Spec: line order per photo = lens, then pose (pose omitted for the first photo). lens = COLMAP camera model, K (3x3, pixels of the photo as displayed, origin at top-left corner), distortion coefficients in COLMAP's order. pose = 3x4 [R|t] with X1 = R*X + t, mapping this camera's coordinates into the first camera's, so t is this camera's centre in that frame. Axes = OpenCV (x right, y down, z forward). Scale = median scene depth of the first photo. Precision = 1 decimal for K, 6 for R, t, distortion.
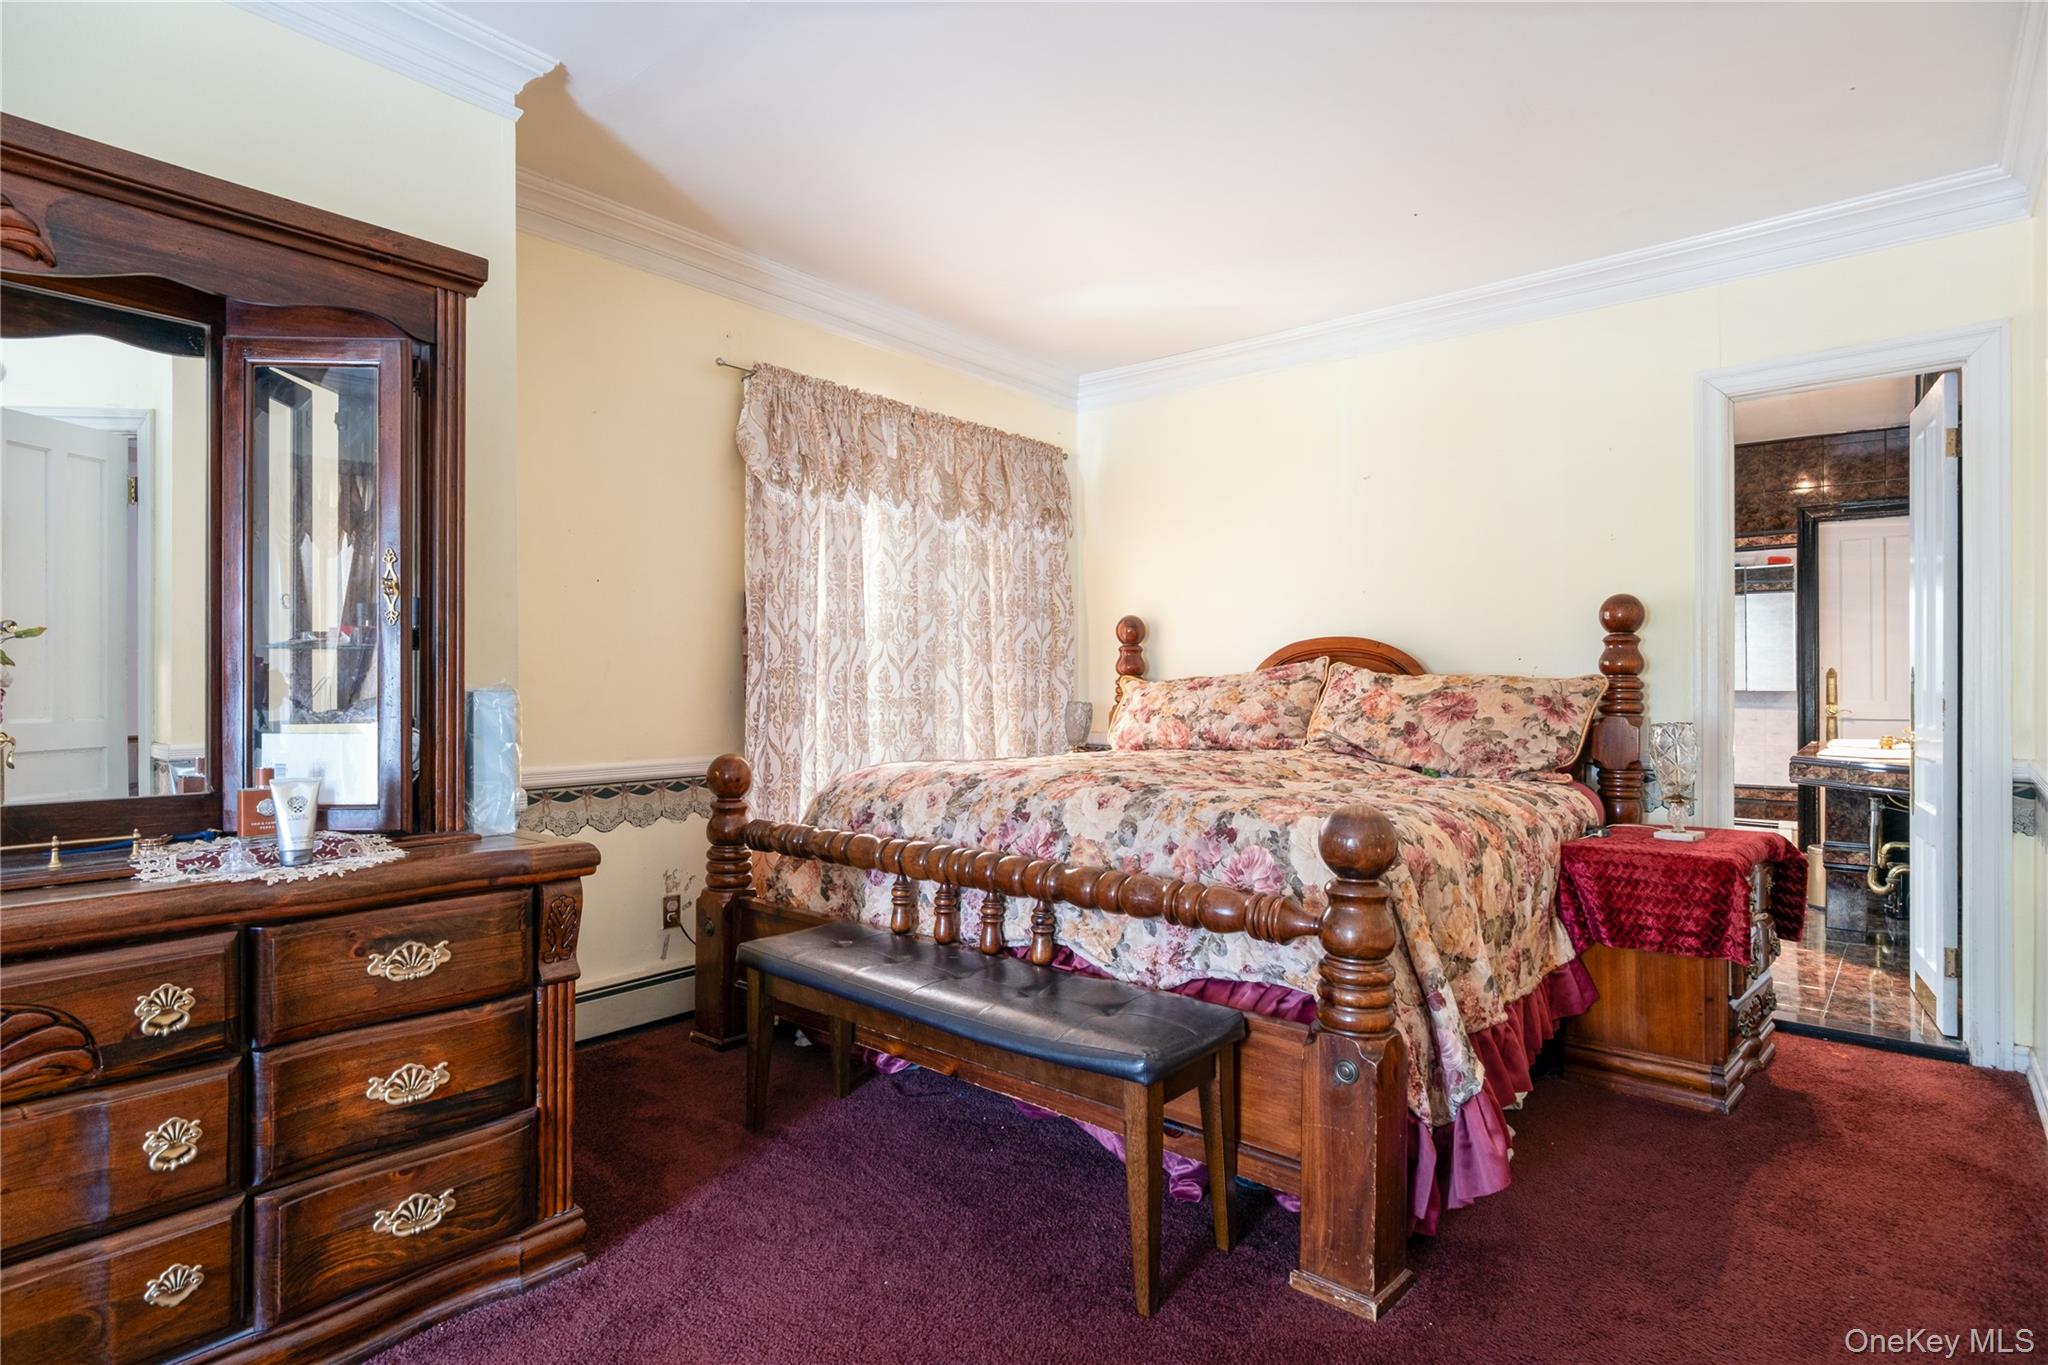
lens RADIAL K [[1089.7, 0, 1024.0], [0, 1089.7, 682.5], [0, 0, 1]] dist [-0.015406, -0.000248]
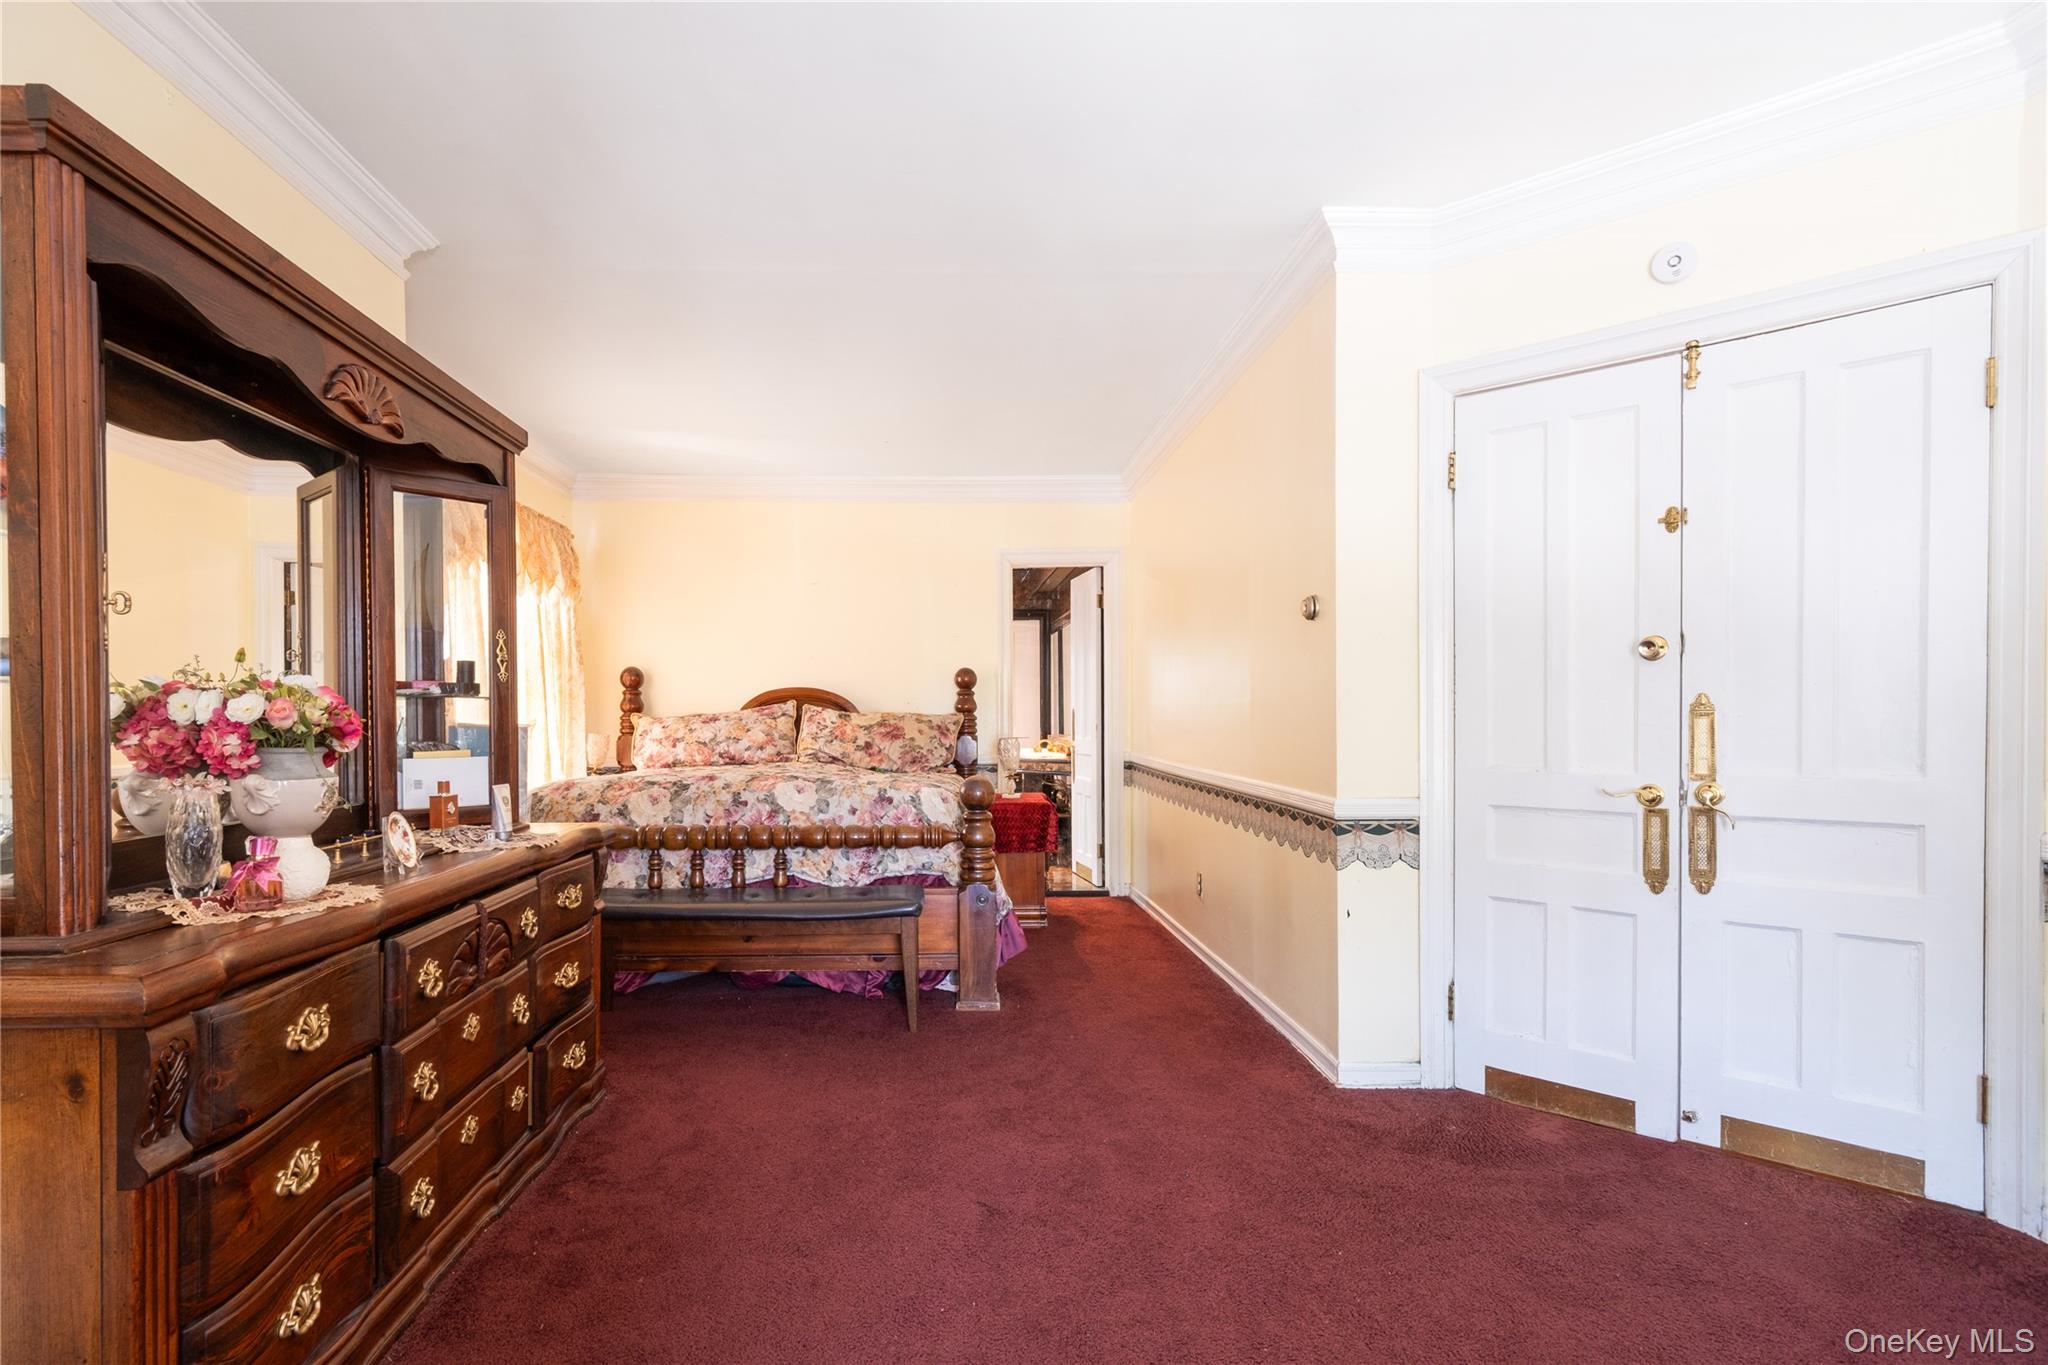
lens RADIAL K [[1041.7, 0, 1024.0], [0, 1041.7, 682.5], [0, 0, 1]] dist [-0.001306, -0.000384]
pose [[0.699280, 0.018919, 0.714598, -0.675972], [0.003614, 0.999543, -0.029999, -0.005149], [-0.714839, 0.023560, 0.698892, -0.304587]]
